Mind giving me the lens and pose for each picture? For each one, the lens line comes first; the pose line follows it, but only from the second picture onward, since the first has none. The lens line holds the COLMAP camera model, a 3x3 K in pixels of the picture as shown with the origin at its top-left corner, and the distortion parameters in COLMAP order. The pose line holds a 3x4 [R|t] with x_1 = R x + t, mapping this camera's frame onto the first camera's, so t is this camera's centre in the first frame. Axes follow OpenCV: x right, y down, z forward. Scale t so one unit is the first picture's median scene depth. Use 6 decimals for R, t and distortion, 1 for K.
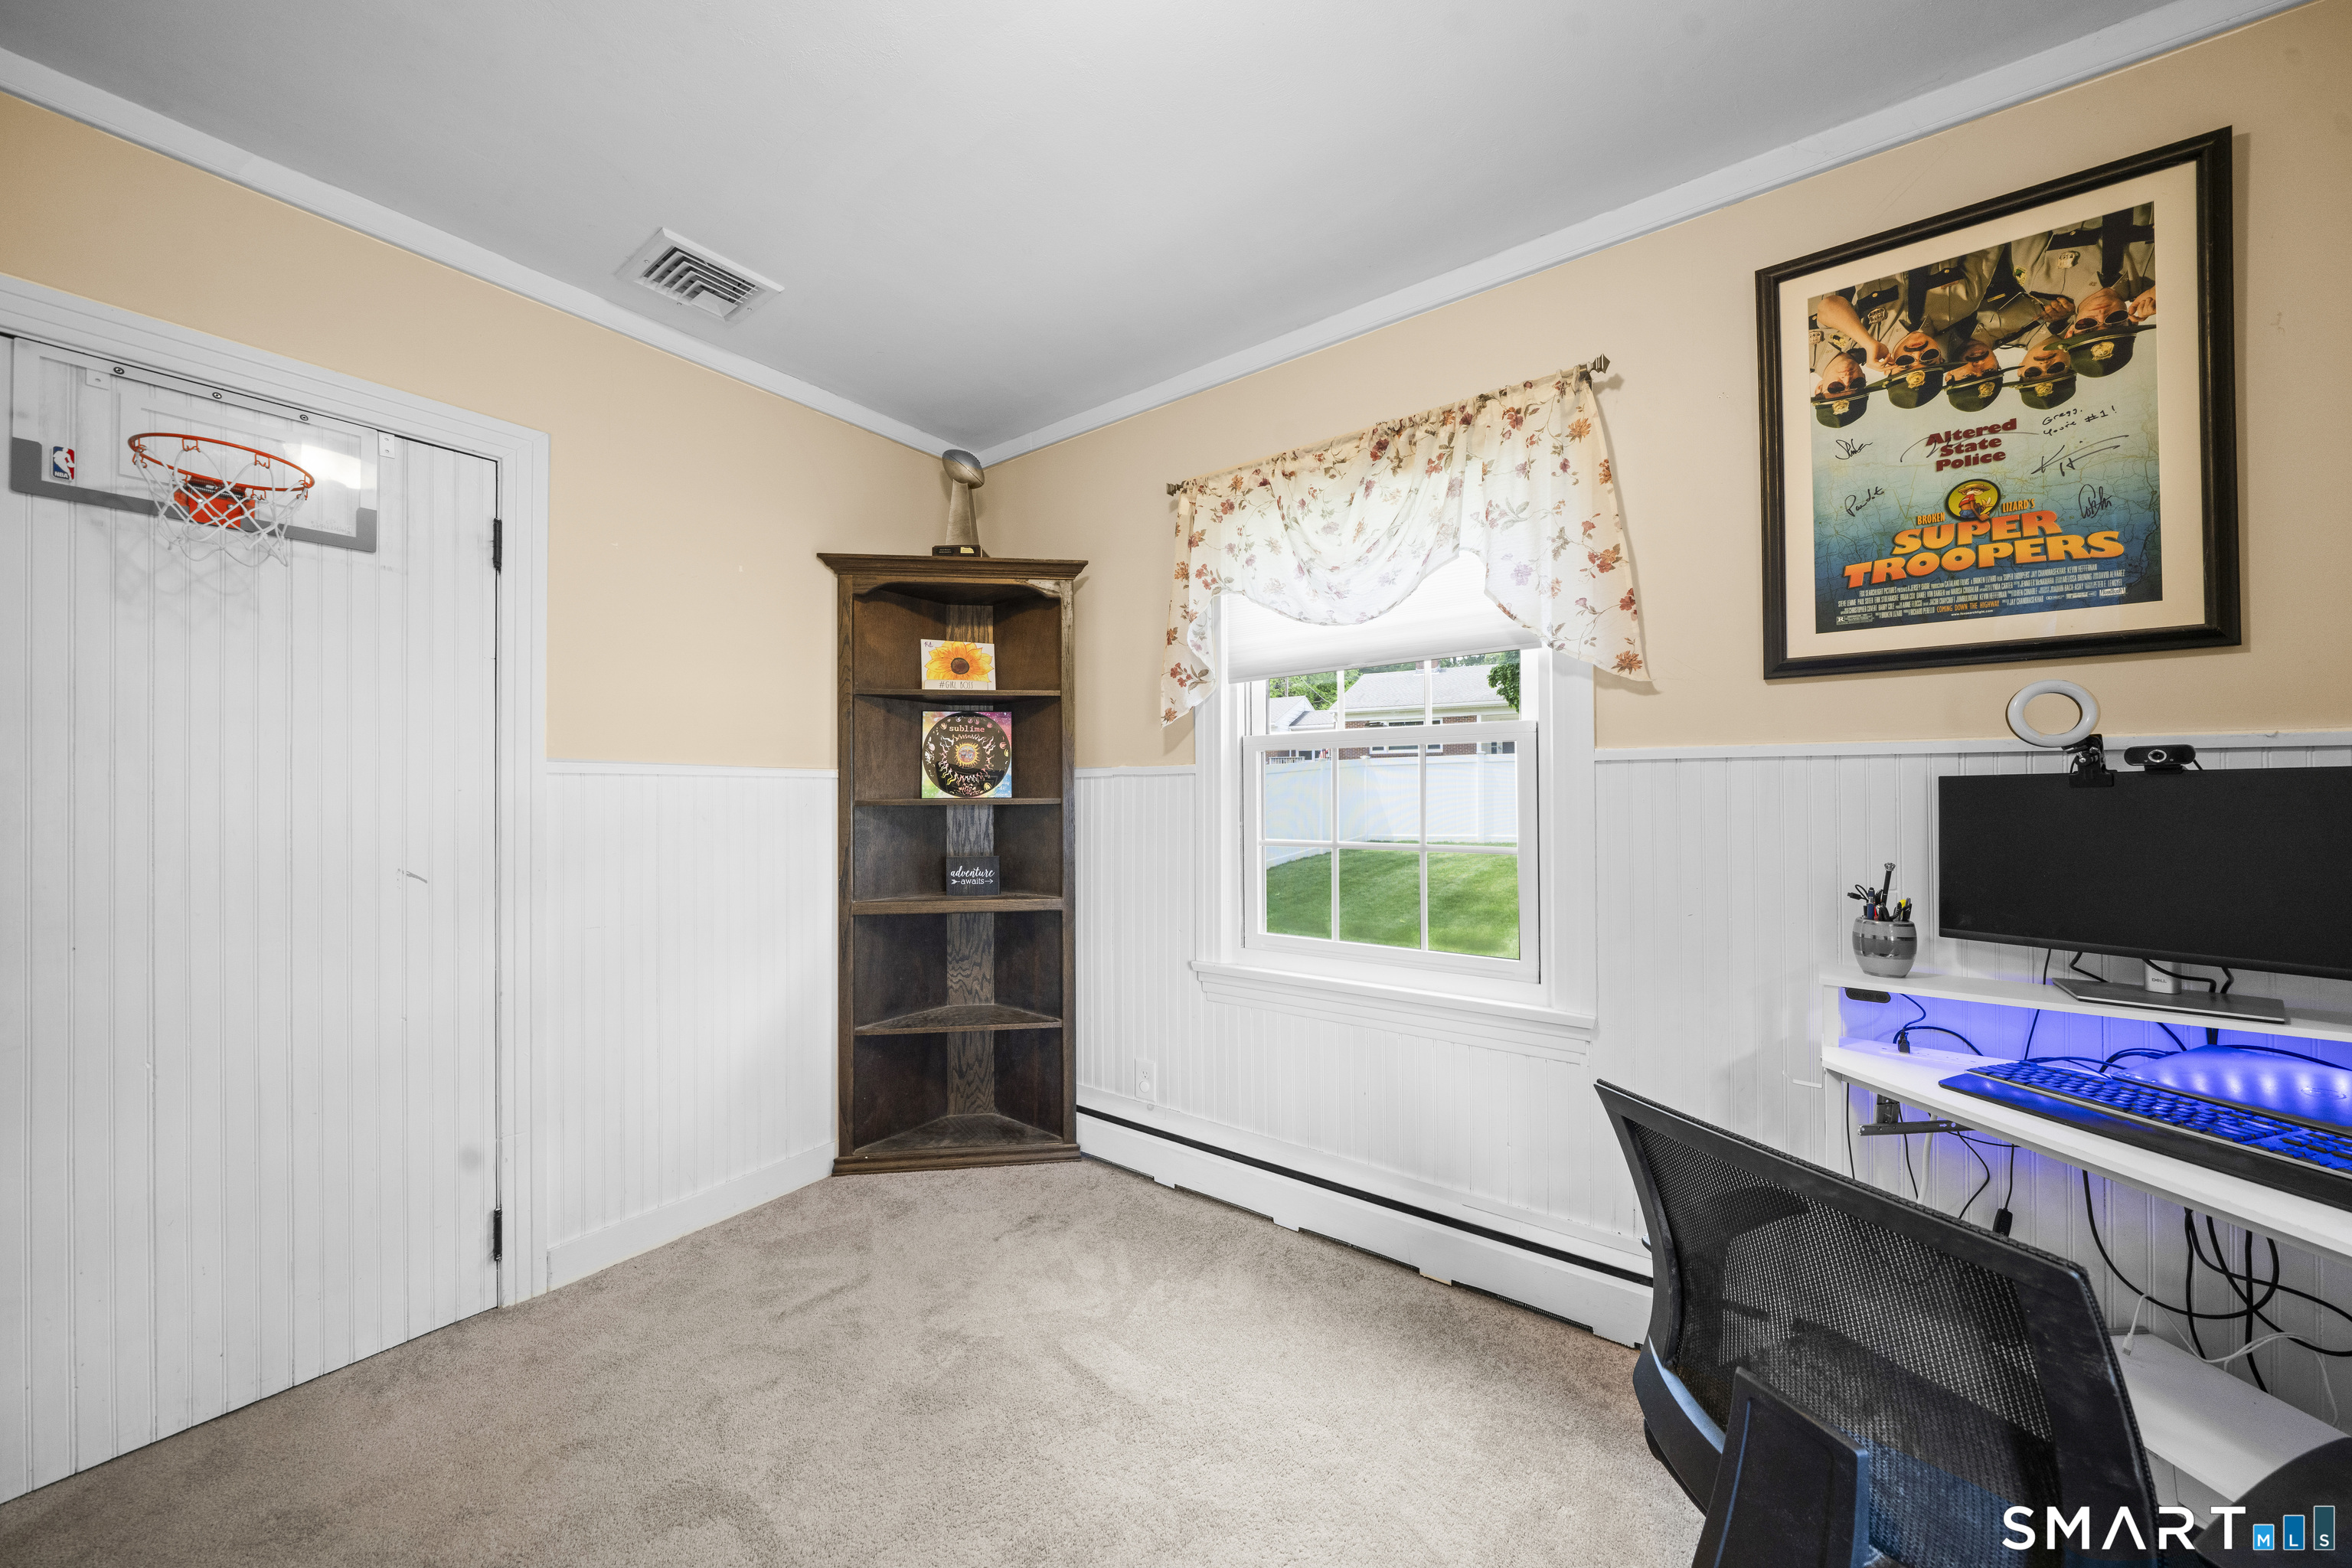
lens RADIAL K [[810.7, 0, 1178.0], [0, 810.7, 791.4], [0, 0, 1]] dist [-0.007533, 0.000321]
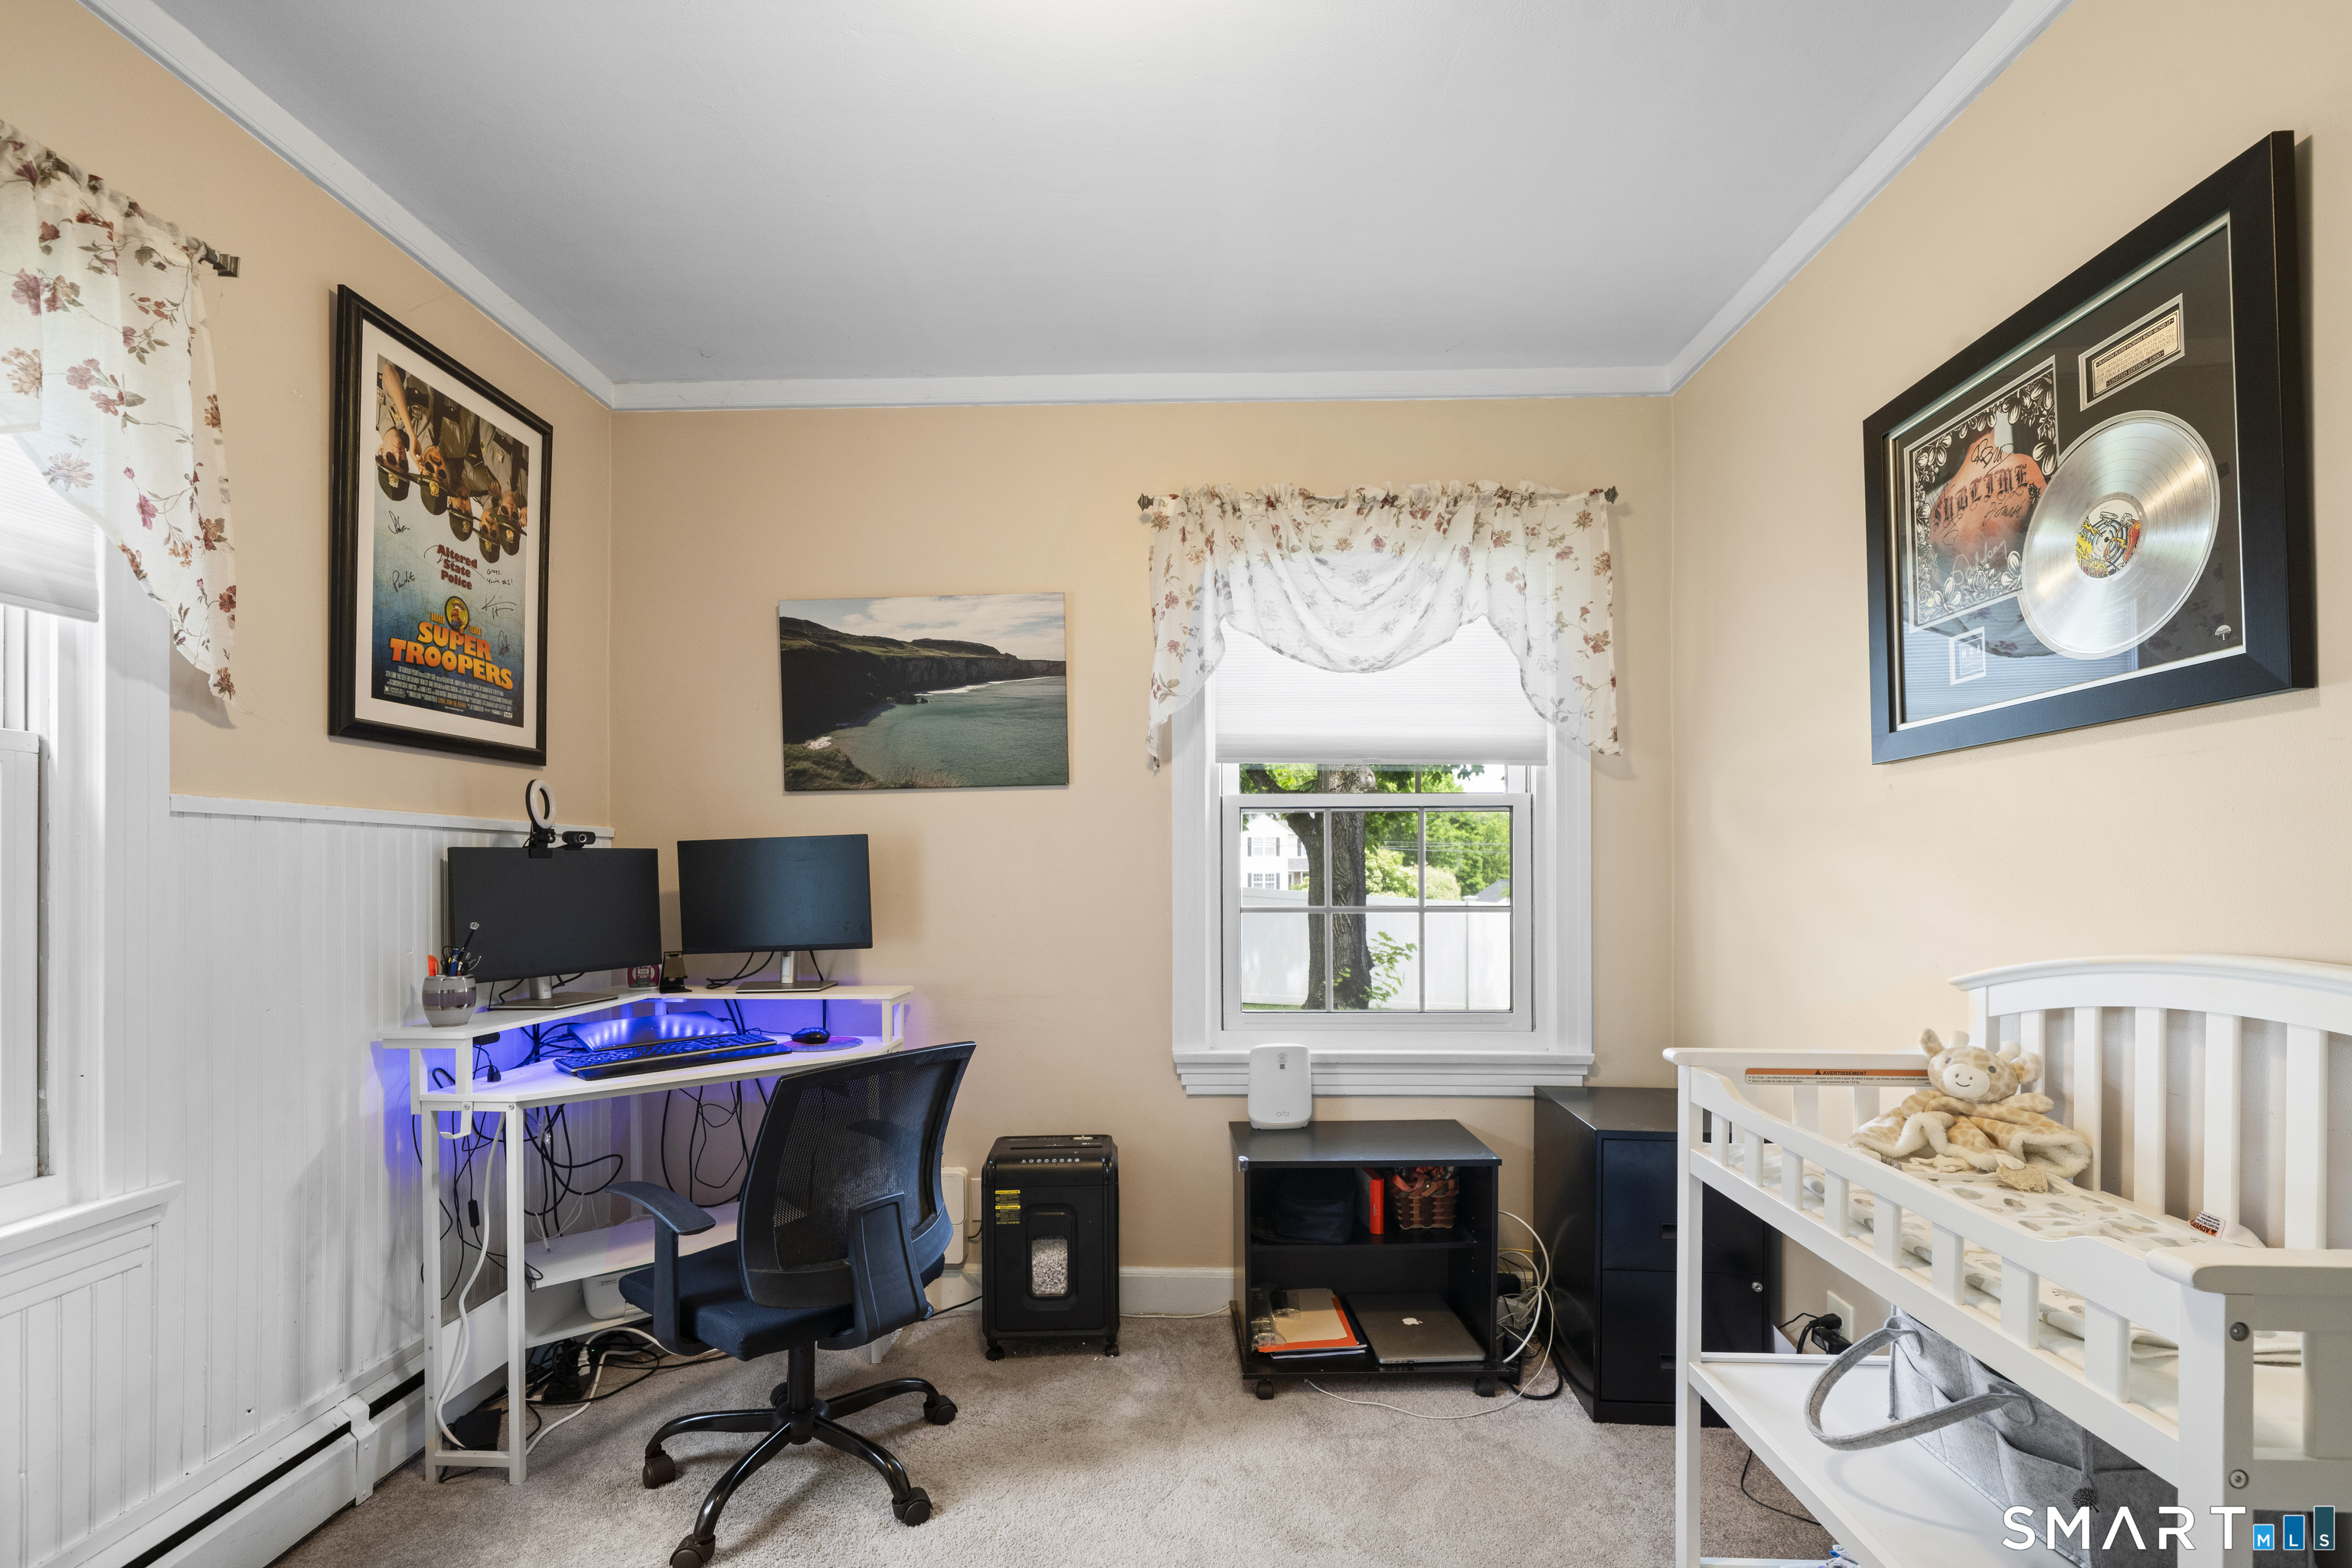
lens RADIAL K [[1063.6, 0, 1192.4], [0, 1063.6, 863.8], [0, 0, 1]] dist [0.000475, 0.000181]
pose [[-0.575097, 0.004673, 0.818072, -0.892093], [-0.005113, 0.999944, -0.009306, 0.012973], [-0.818070, -0.009535, -0.575040, 0.993593]]
